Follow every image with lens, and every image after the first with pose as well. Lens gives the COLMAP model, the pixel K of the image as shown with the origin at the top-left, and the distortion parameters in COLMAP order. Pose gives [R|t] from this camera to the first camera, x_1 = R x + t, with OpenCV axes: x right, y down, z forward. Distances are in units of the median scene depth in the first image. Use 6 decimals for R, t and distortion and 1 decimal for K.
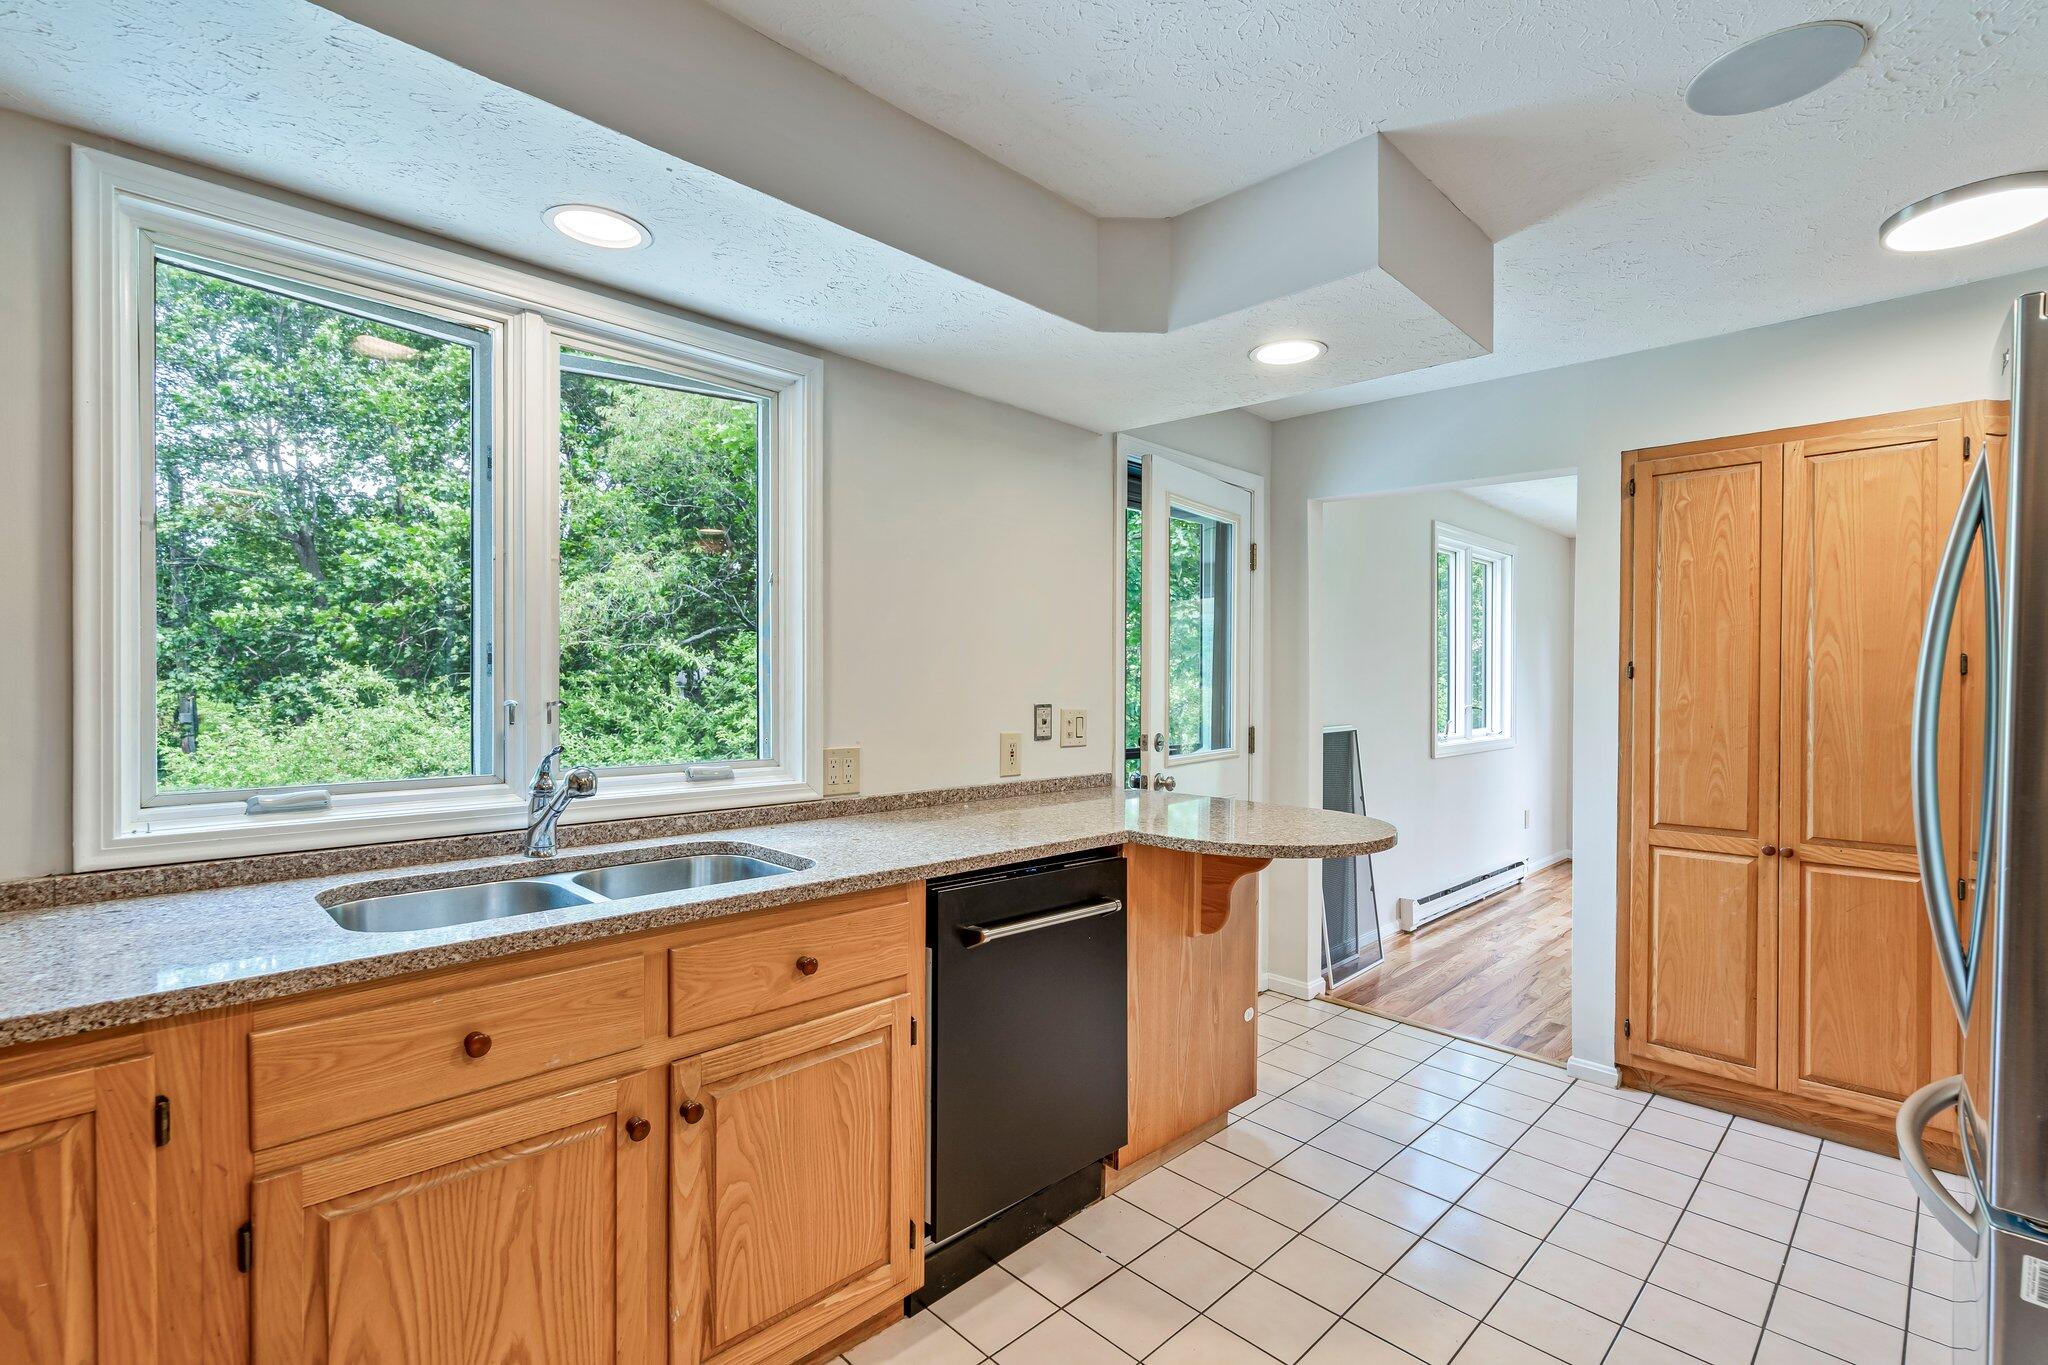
lens RADIAL K [[915.5, 0, 1024.0], [0, 915.5, 682.5], [0, 0, 1]] dist [-0.001423, -0.000062]
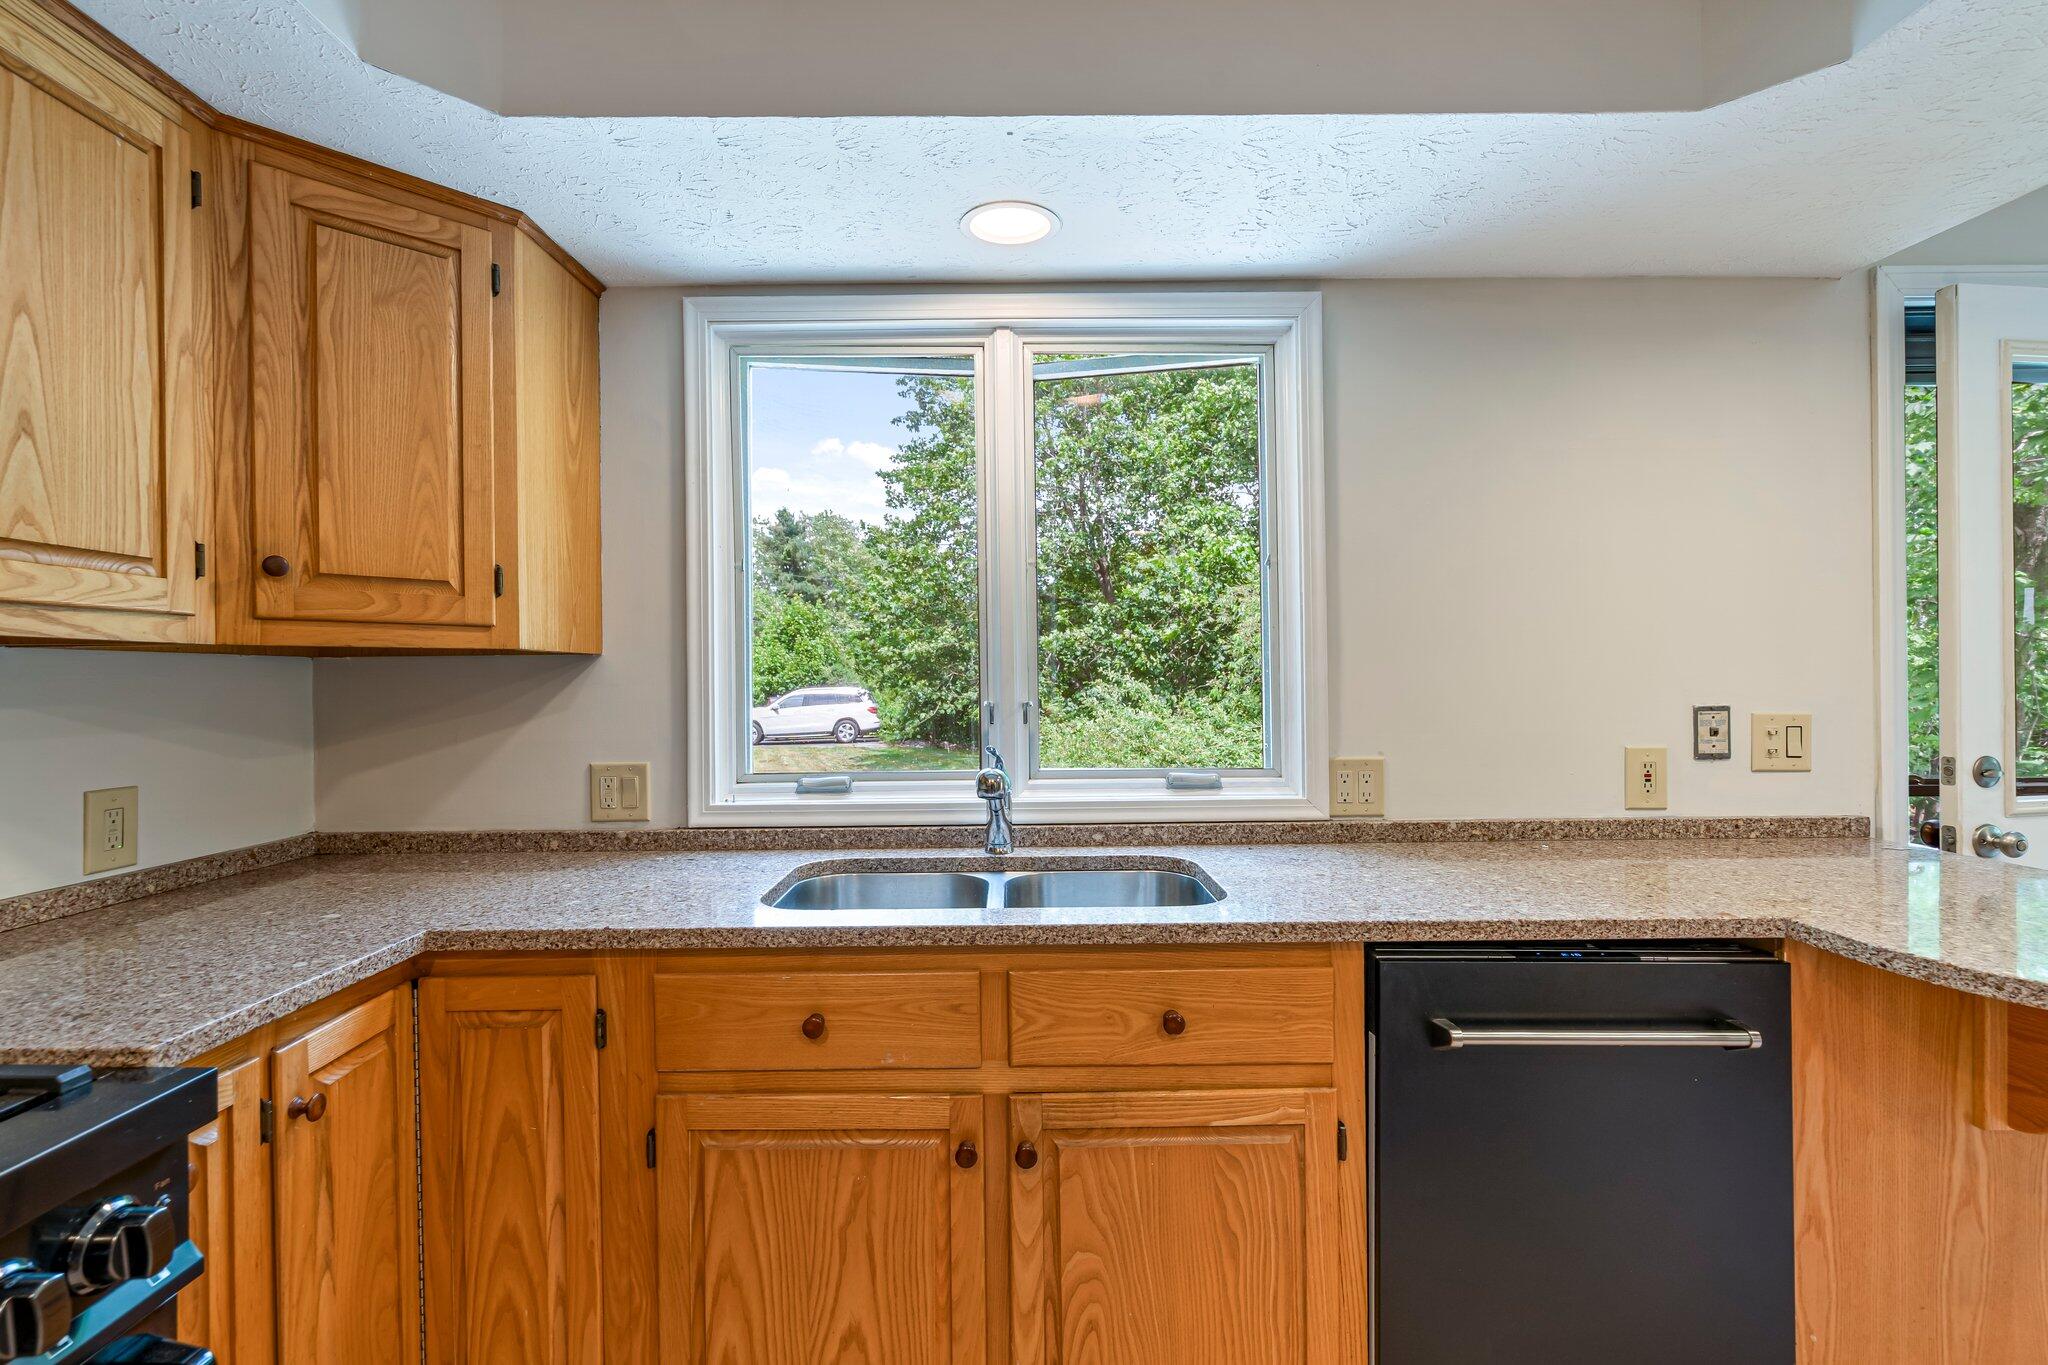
lens RADIAL K [[931.8, 0, 1014.1], [0, 931.8, 682.2], [0, 0, 1]] dist [-0.011144, 0.007241]
pose [[0.716164, -0.015127, -0.697768, 0.220230], [0.014922, 0.999868, -0.006362, 0.005088], [0.697772, -0.005856, 0.716296, 0.264727]]
